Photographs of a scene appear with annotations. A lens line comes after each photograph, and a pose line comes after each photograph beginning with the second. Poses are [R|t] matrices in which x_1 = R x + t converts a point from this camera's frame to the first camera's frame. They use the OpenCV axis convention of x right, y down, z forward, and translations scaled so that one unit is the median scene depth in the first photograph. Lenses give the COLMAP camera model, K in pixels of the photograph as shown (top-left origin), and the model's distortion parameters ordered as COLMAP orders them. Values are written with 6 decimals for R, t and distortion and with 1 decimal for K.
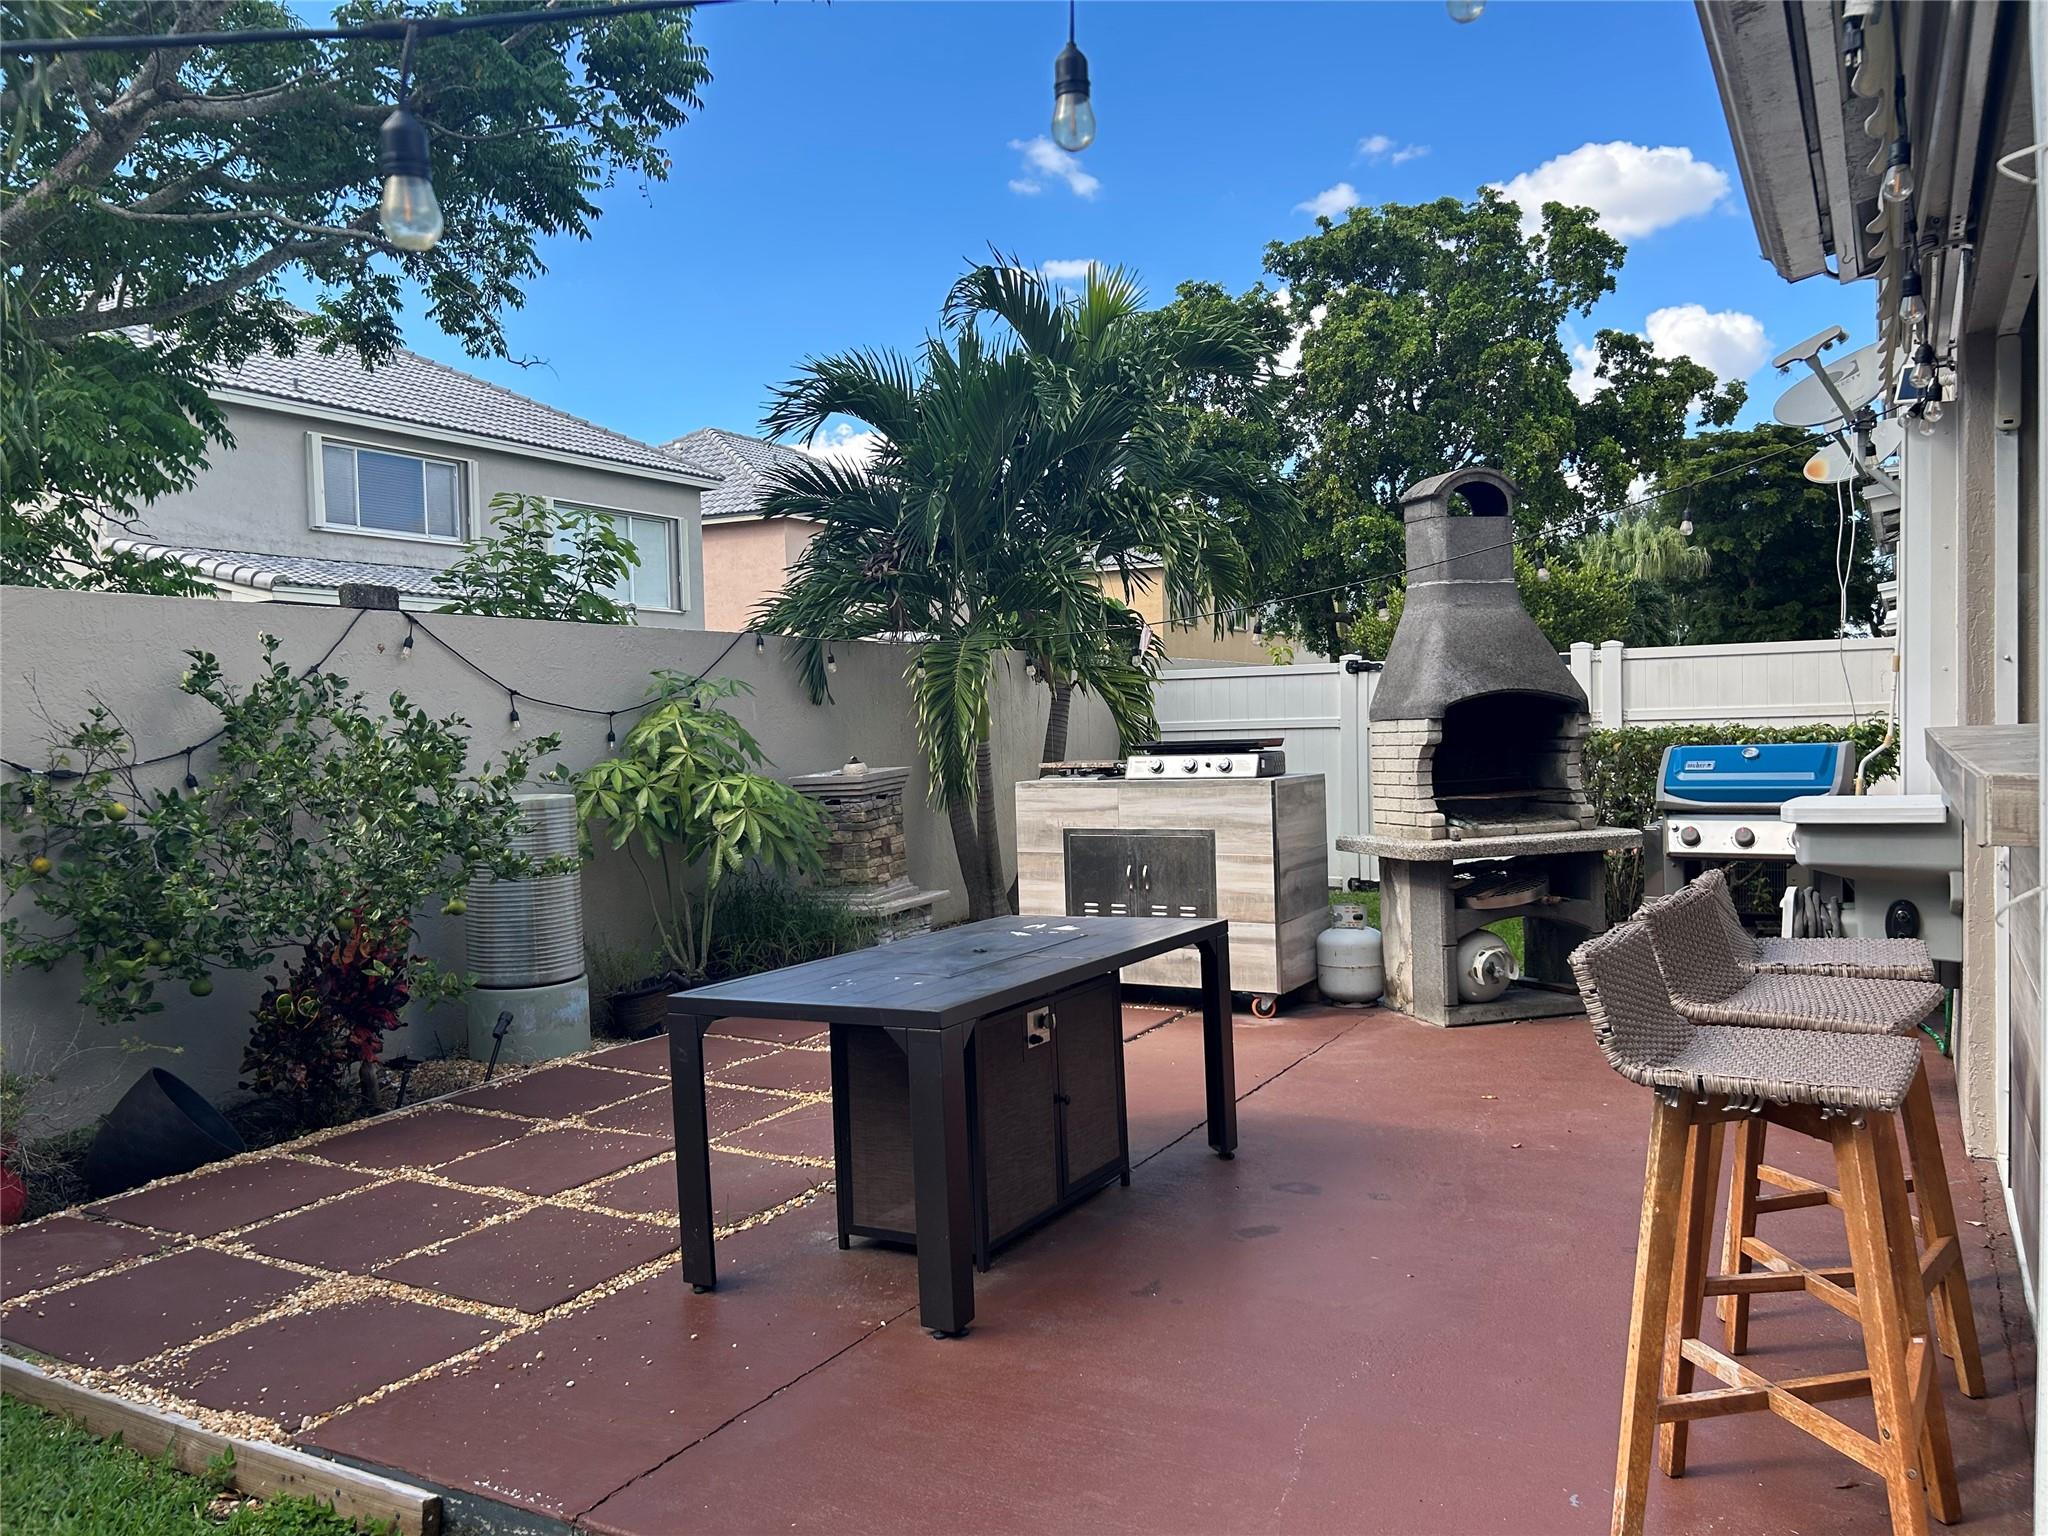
lens RADIAL K [[1540.1, 0, 1014.7], [0, 1540.1, 764.7], [0, 0, 1]] dist [0.059573, -0.062636]
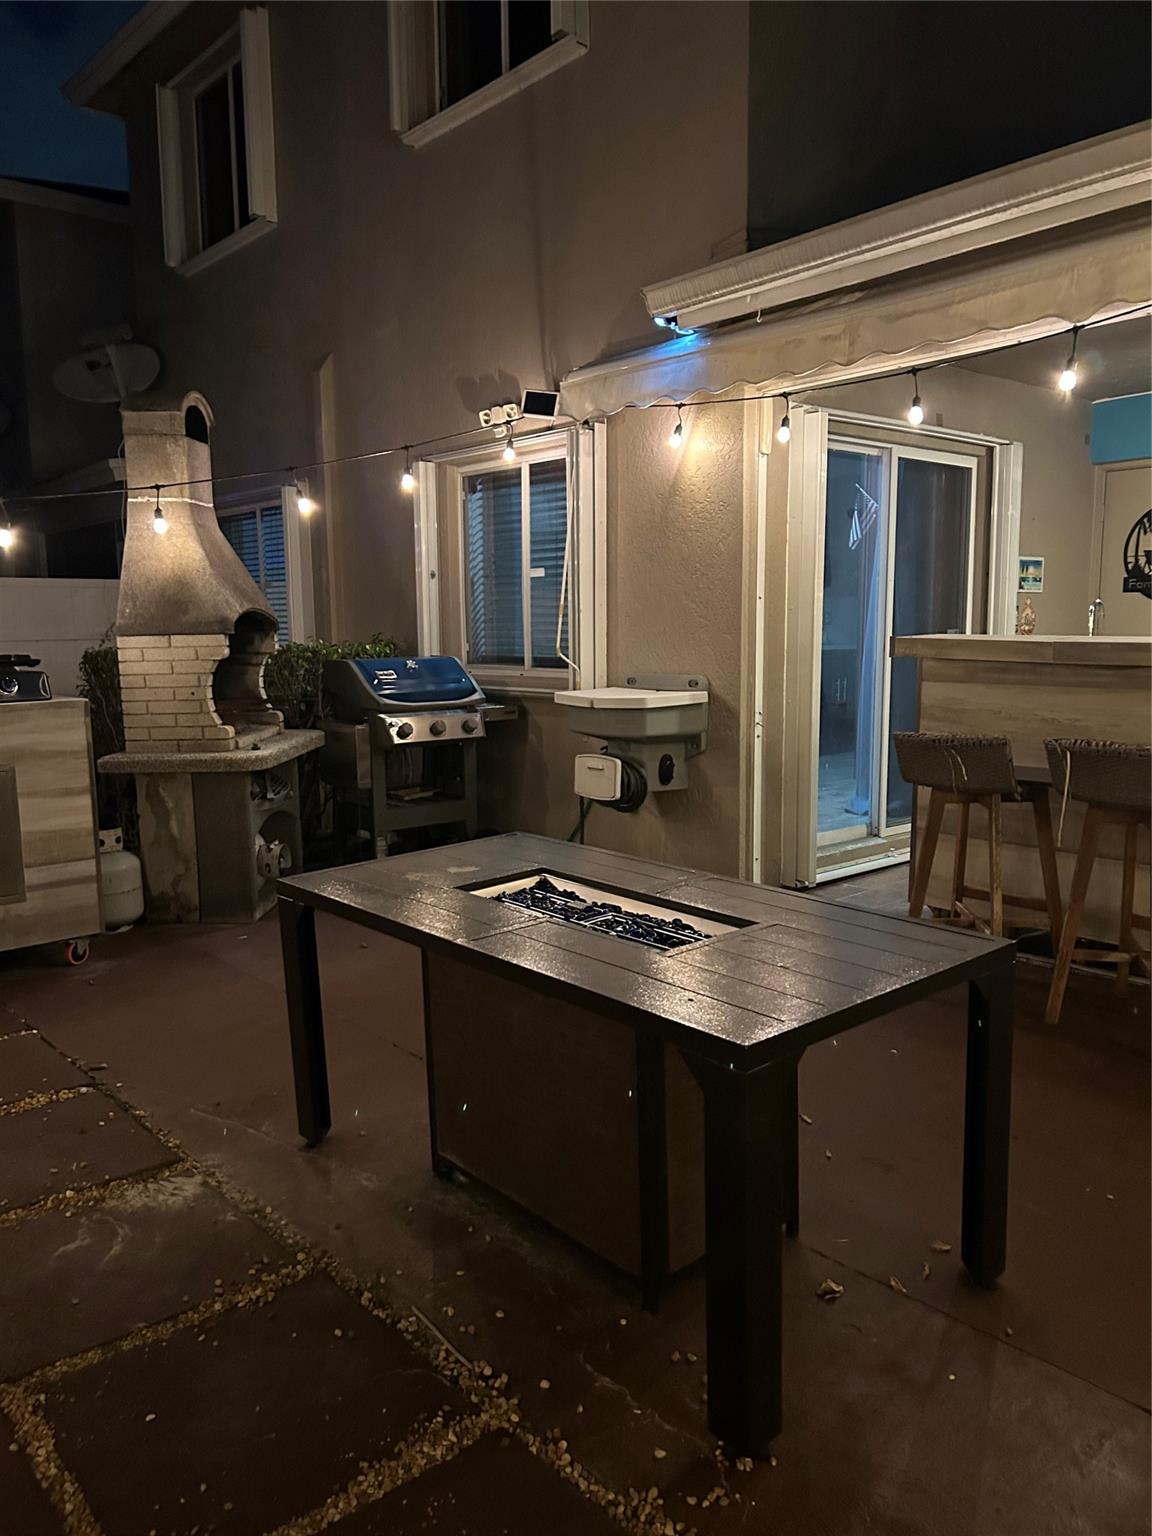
lens RADIAL K [[1155.1, 0, 570.3], [0, 1155.1, 777.3], [0, 0, 1]] dist [0.059573, -0.062636]
pose [[0.332861, -0.102949, 0.937339, -0.367352], [0.029483, 0.994673, 0.098776, -0.004570], [-0.942515, -0.005243, 0.334123, 0.488696]]
